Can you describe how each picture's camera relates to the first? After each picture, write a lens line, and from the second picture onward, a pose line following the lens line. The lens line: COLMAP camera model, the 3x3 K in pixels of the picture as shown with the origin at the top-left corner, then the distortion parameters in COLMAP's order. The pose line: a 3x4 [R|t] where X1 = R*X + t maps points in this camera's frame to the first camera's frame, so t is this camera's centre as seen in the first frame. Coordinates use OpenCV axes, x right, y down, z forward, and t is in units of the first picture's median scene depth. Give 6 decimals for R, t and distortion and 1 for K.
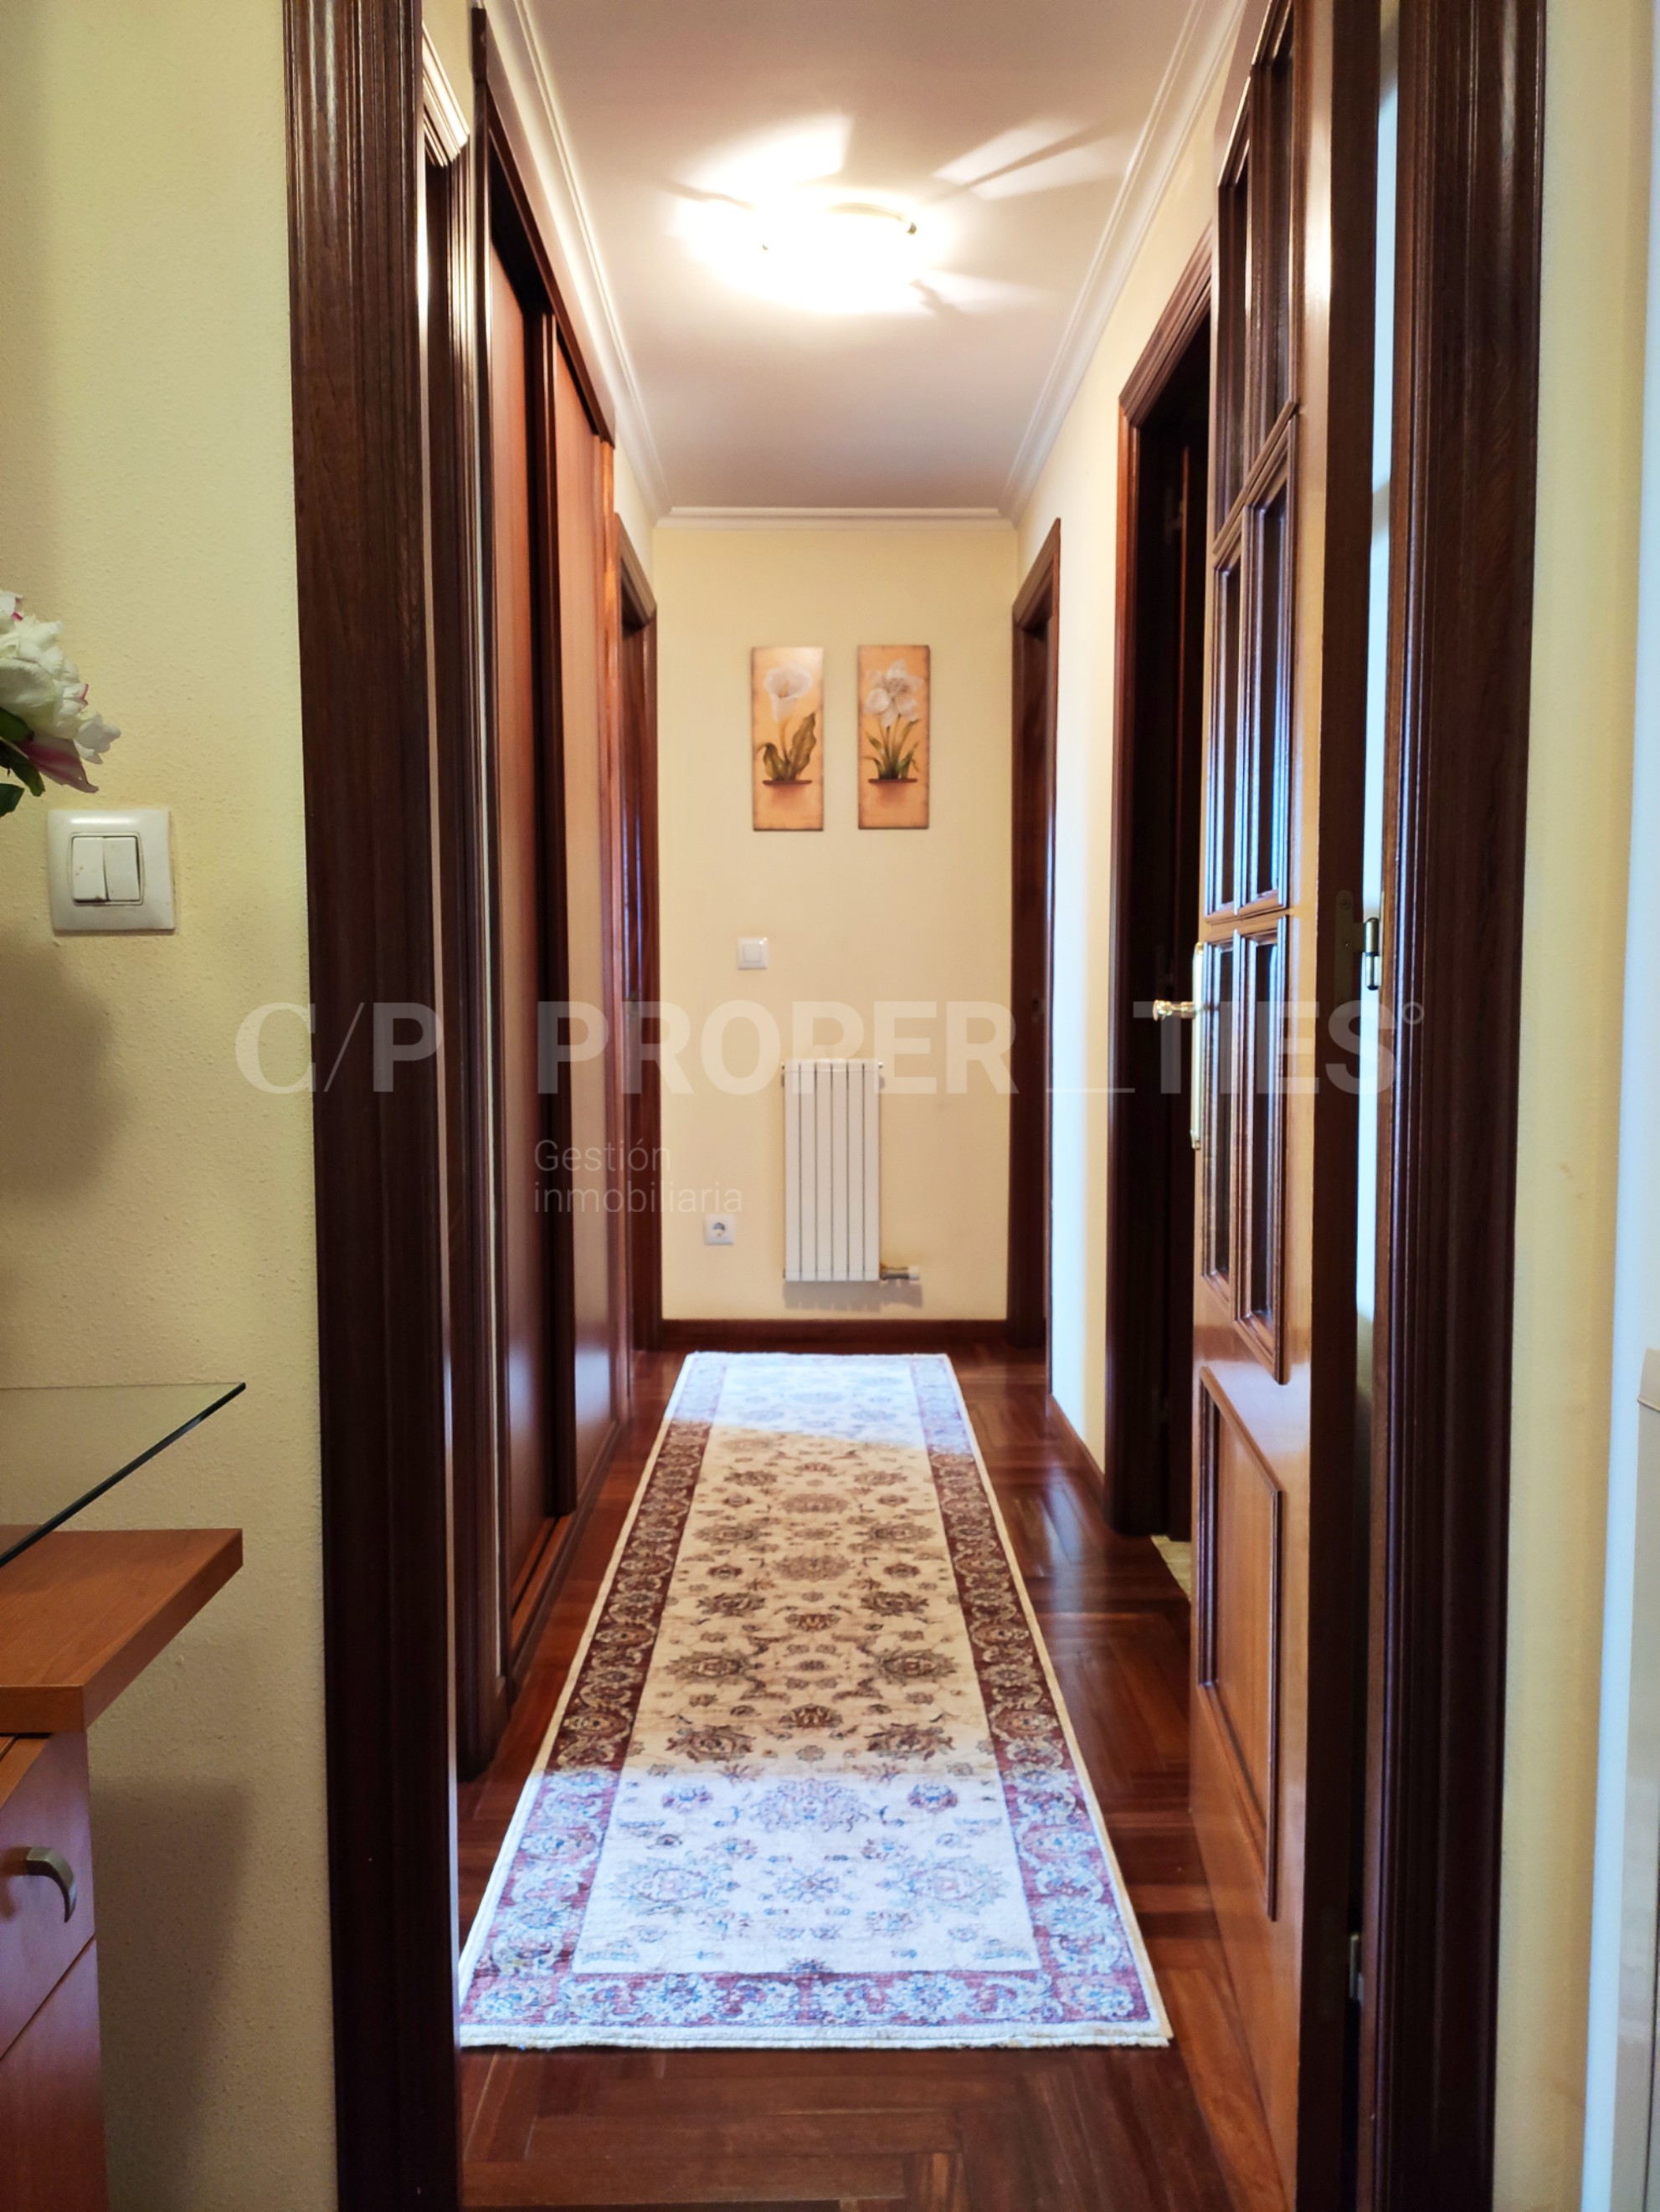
lens RADIAL K [[1697.0, 0, 823.8], [0, 1697.0, 1112.2], [0, 0, 1]] dist [0.067889, -0.028488]
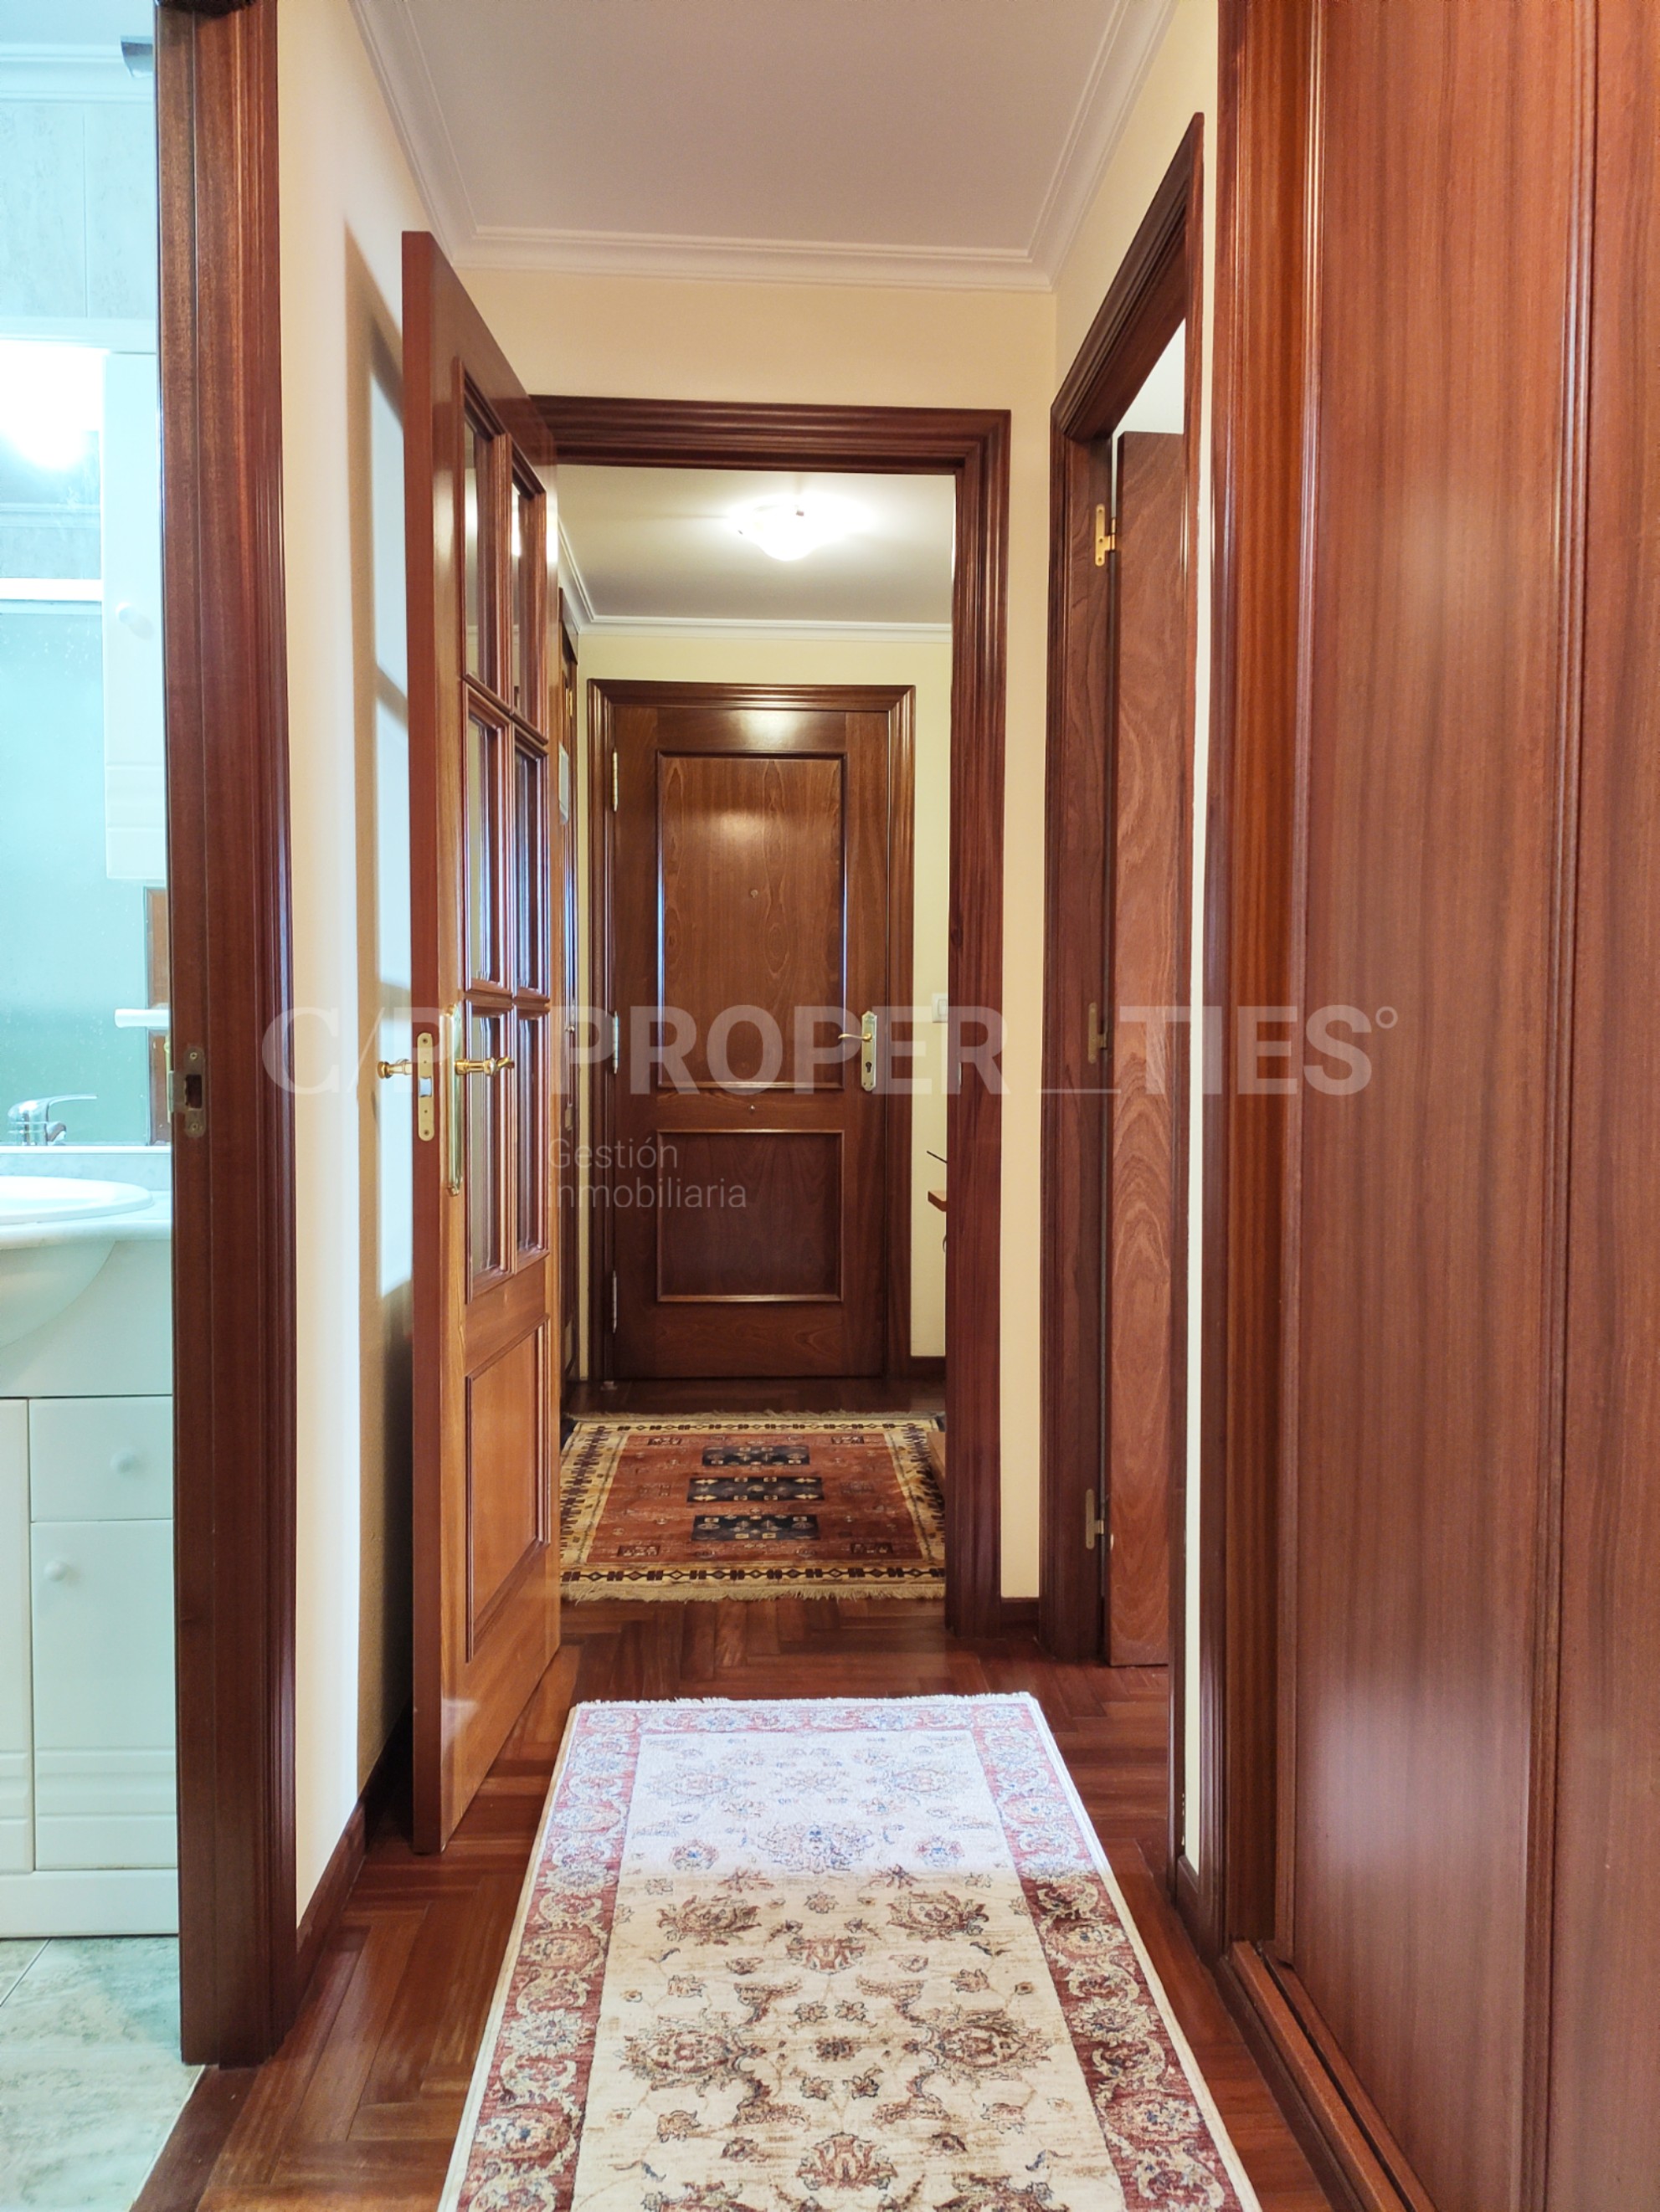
lens RADIAL K [[1697.0, 0, 825.5], [0, 1697.0, 1117.7], [0, 0, 1]] dist [0.067889, -0.028488]
pose [[-0.998777, -0.002488, -0.049371, 0.038972], [-0.008322, 0.992943, 0.118303, -0.151196], [0.048729, 0.118569, -0.991749, 2.005545]]
